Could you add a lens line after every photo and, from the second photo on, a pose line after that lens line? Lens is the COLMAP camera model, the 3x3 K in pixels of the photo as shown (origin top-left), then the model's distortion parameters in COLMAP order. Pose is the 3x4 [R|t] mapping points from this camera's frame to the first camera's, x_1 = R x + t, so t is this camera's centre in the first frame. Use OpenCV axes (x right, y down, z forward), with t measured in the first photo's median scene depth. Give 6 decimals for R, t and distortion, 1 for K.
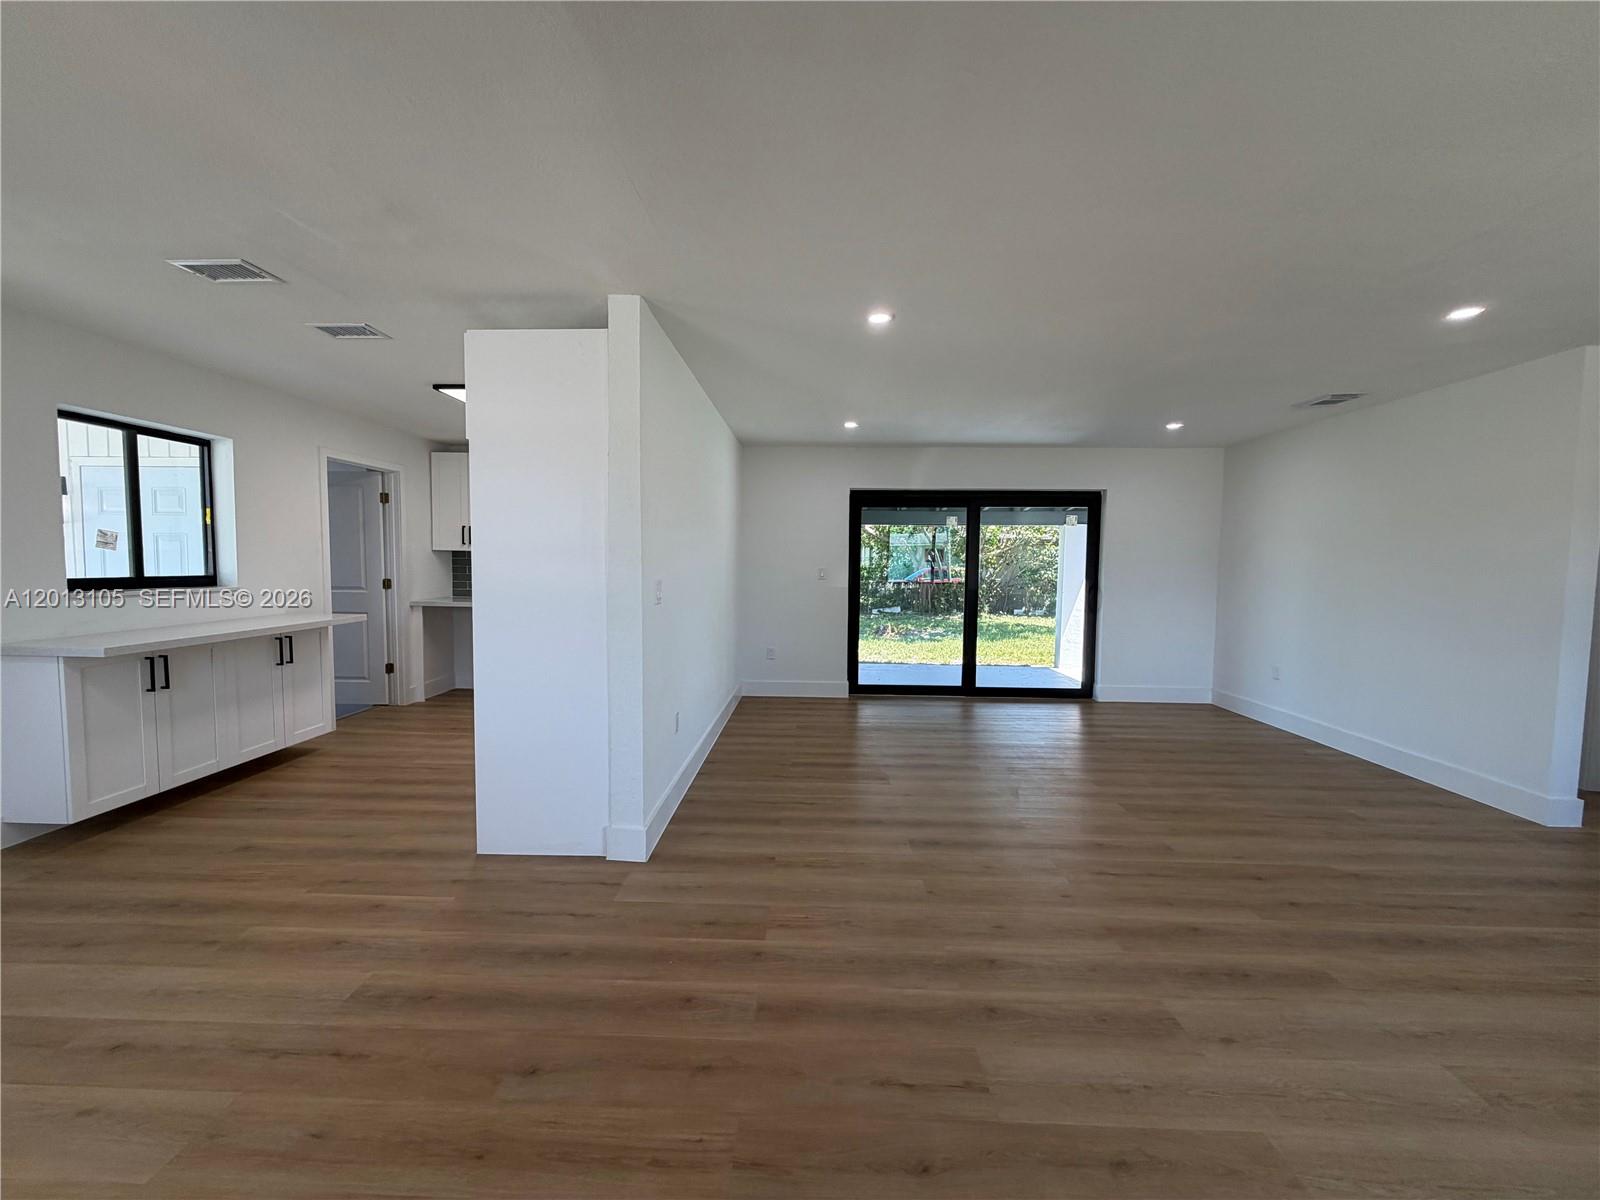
lens RADIAL K [[637.2, 0, 796.9], [0, 637.2, 603.8], [0, 0, 1]] dist [0.000820, 0.000689]
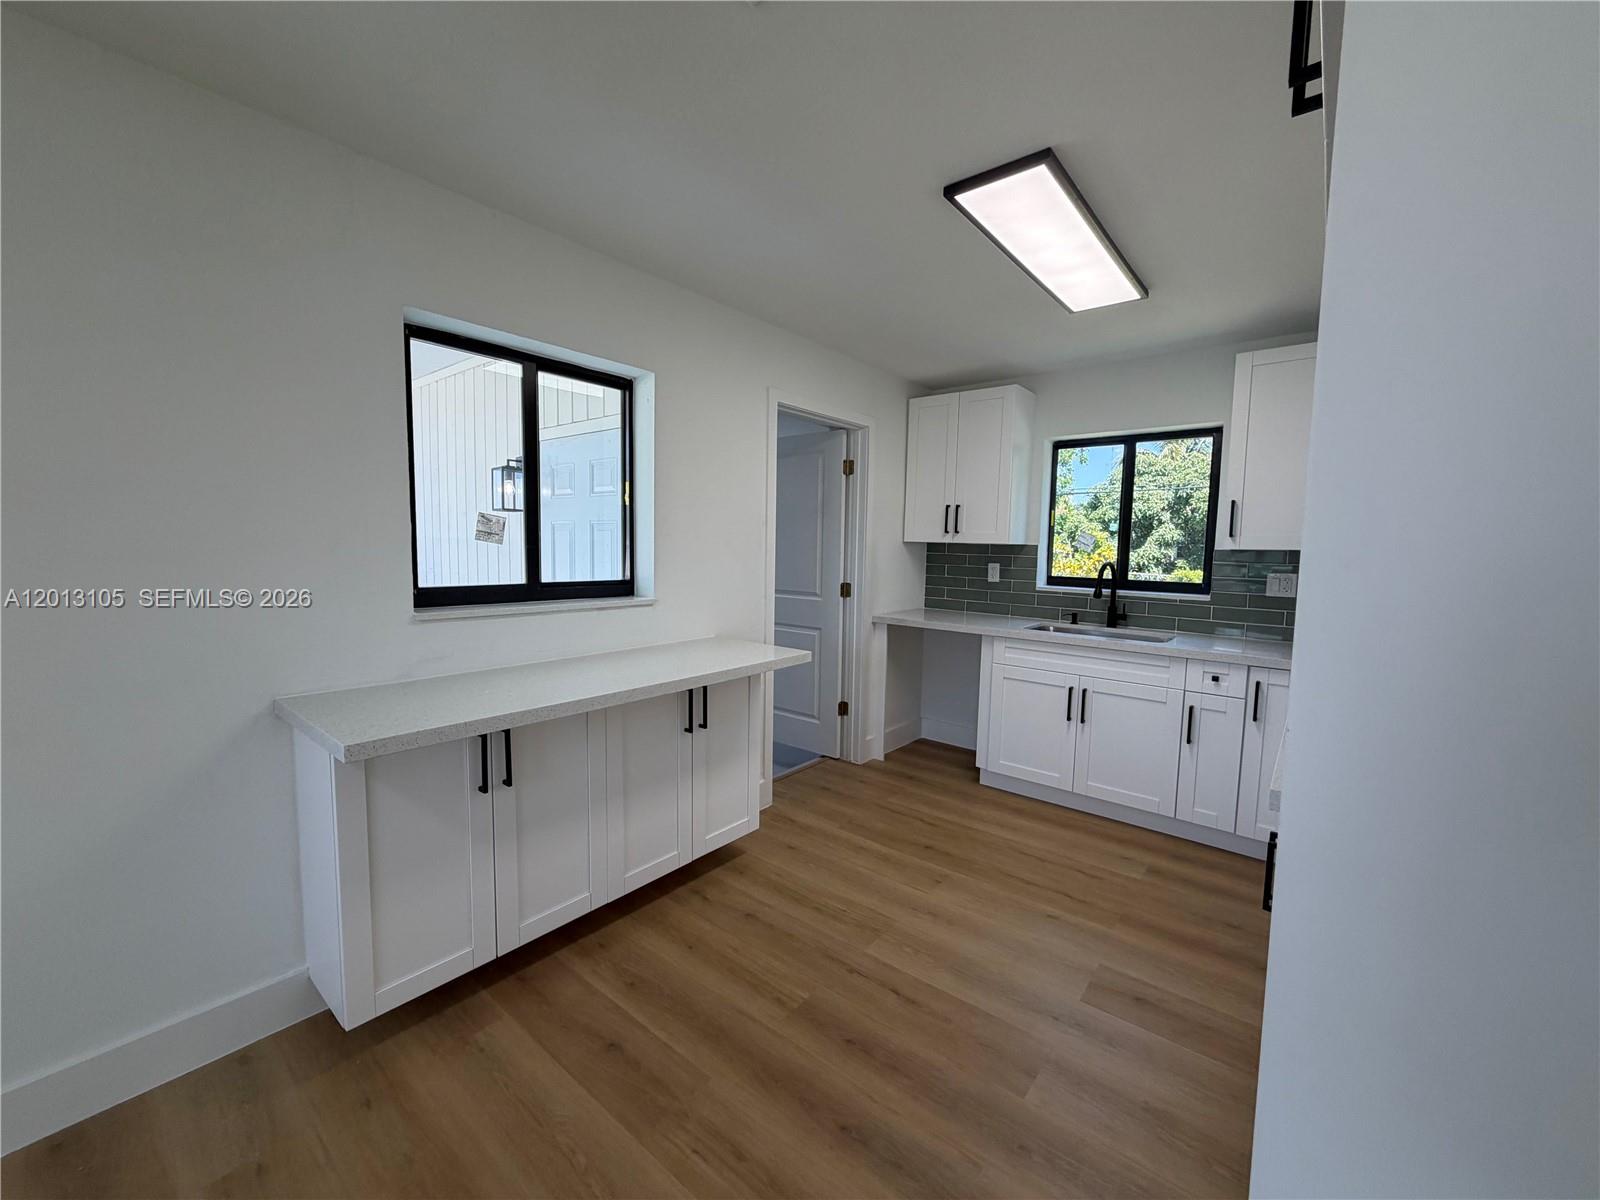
lens RADIAL K [[637.2, 0, 797.0], [0, 637.2, 601.4], [0, 0, 1]] dist [0.000820, 0.000689]
pose [[0.792162, 0.053636, -0.607949, -0.343500], [-0.046813, 0.998536, 0.027097, -0.046934], [0.608513, 0.006995, 0.793513, 0.546170]]
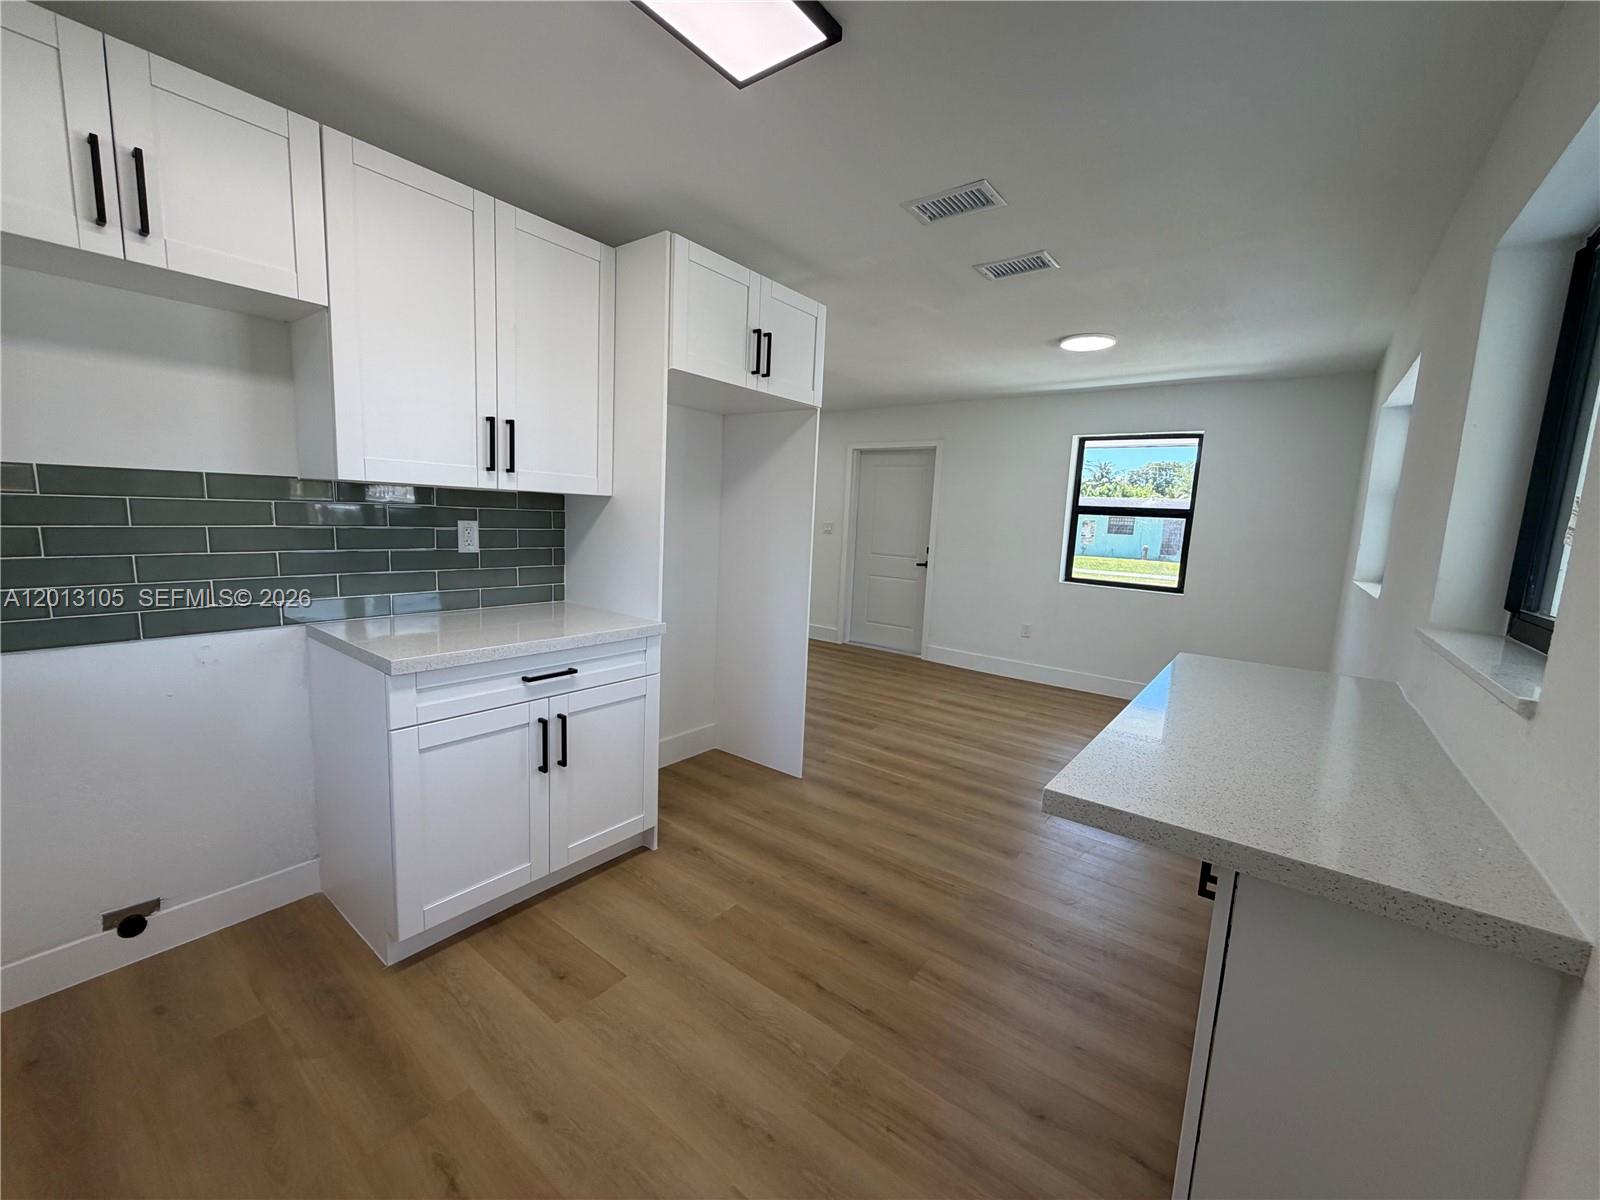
lens RADIAL K [[637.2, 0, 800.8], [0, 637.2, 598.4], [0, 0, 1]] dist [0.000820, 0.000689]
pose [[-0.816176, -0.125908, 0.563918, -0.757865], [-0.018659, 0.981204, 0.192071, -0.096593], [-0.577502, 0.146242, -0.803184, 1.282973]]
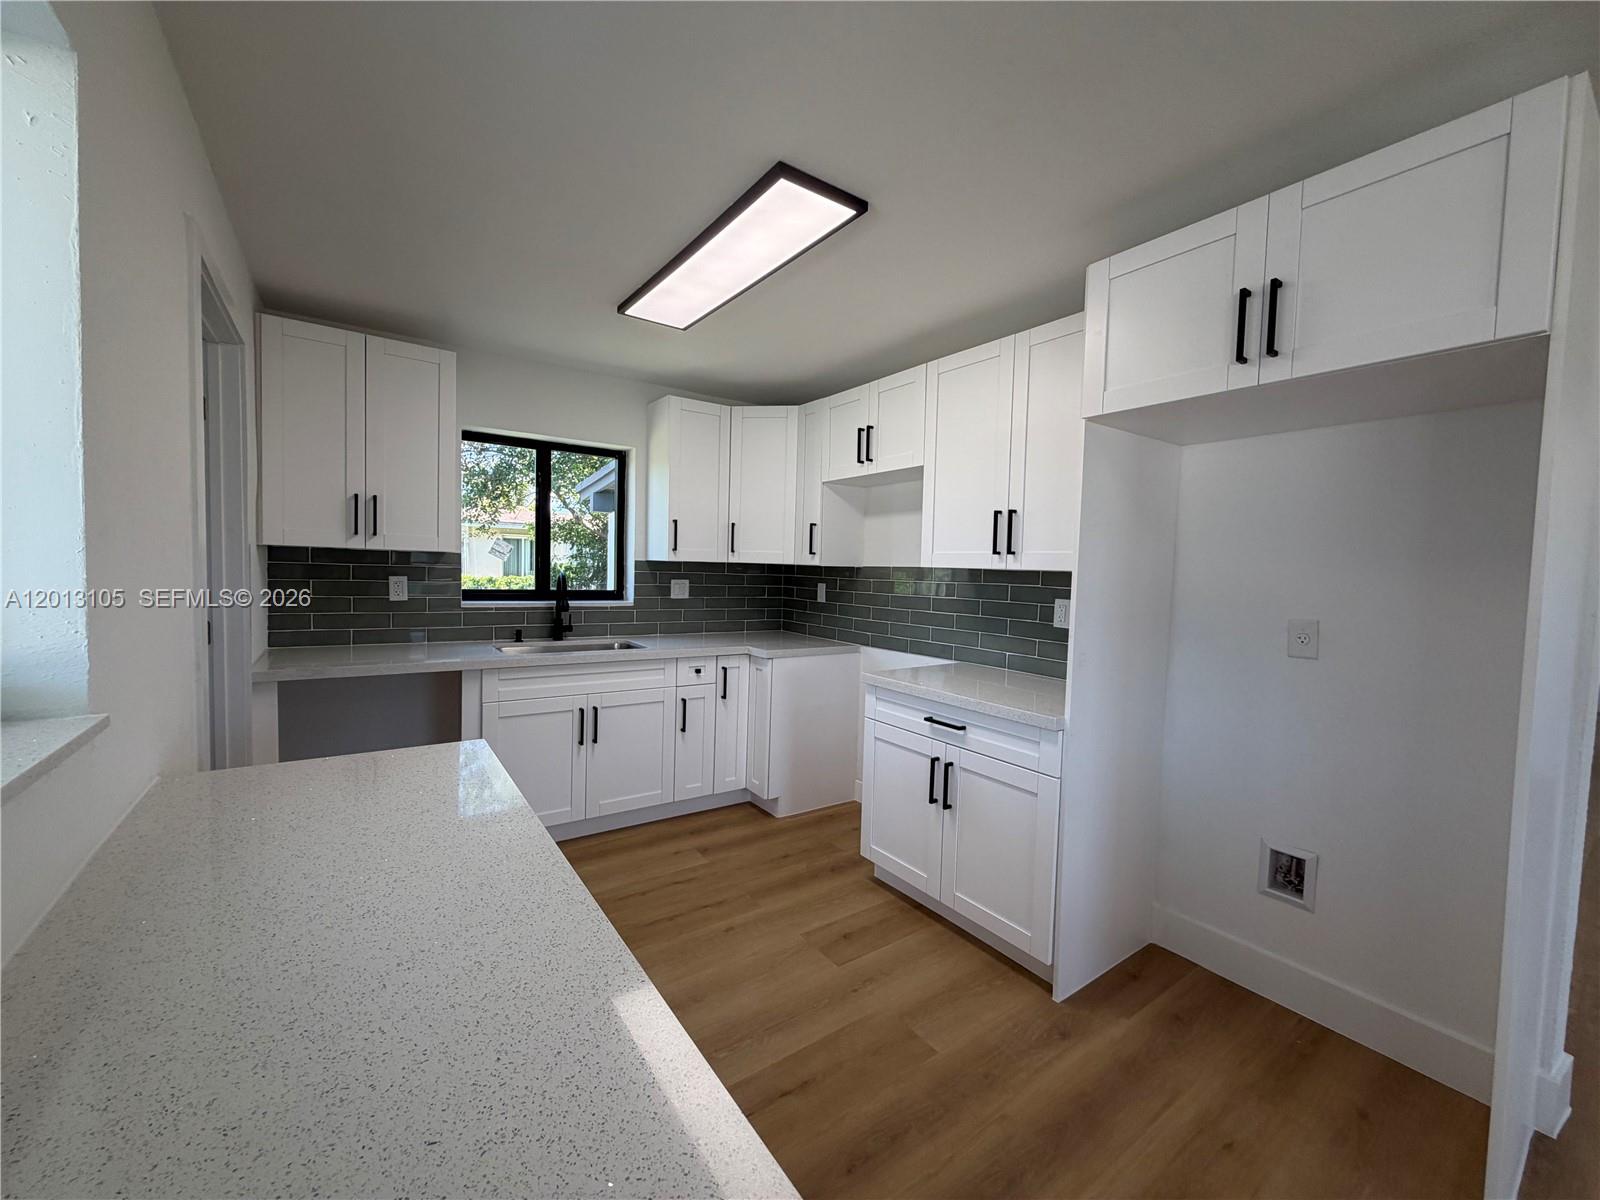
lens RADIAL K [[637.2, 0, 793.5], [0, 637.2, 596.8], [0, 0, 1]] dist [0.000820, 0.000689]
pose [[0.797043, -0.020775, 0.603564, -0.783800], [0.023437, 0.999719, 0.003461, -0.060774], [-0.603467, 0.011387, 0.797307, 0.641659]]
